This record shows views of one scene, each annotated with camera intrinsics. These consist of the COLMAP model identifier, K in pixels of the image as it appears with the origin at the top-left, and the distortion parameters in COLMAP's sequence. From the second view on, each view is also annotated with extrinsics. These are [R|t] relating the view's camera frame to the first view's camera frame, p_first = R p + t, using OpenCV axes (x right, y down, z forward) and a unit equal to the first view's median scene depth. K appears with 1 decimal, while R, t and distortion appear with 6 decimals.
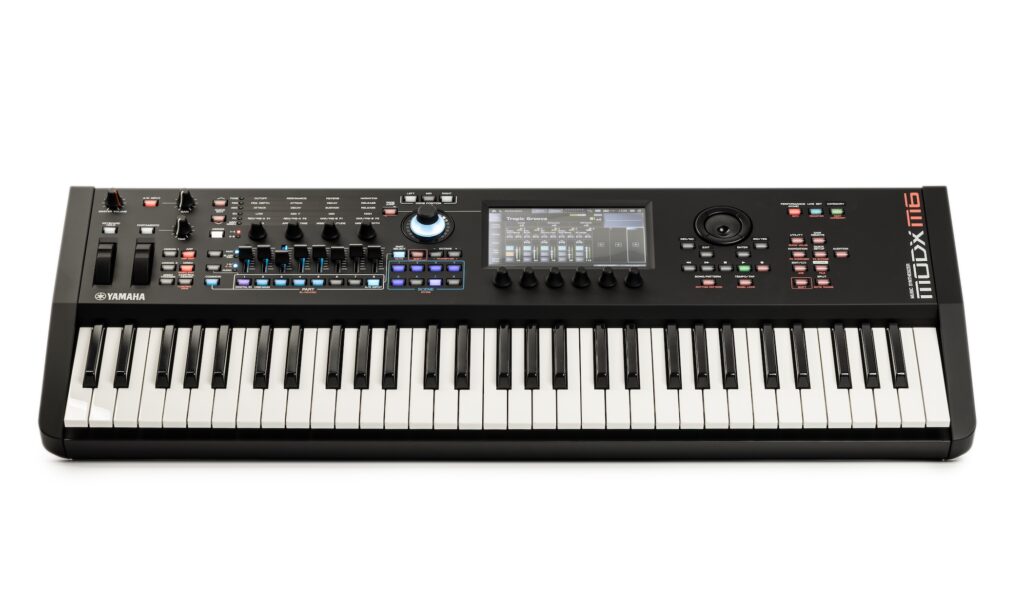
lens RADIAL K [[3186.2, 0, 512.0], [0, 3186.2, 307.0], [0, 0, 1]] dist [-0.007512, 0.067475]
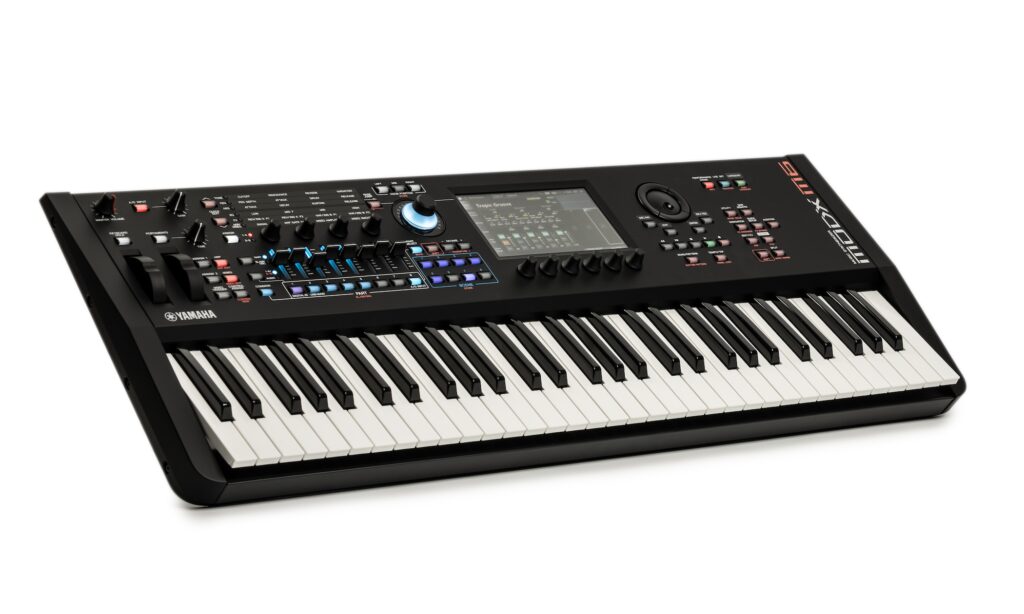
lens RADIAL K [[3186.2, 0, 512.0], [0, 3186.2, 307.0], [0, 0, 1]] dist [-0.007512, 0.067475]
pose [[0.786777, -0.066908, 0.613600, -0.563344], [0.075480, 0.997076, 0.011940, -0.008995], [-0.612605, 0.036920, 0.789527, 0.272779]]
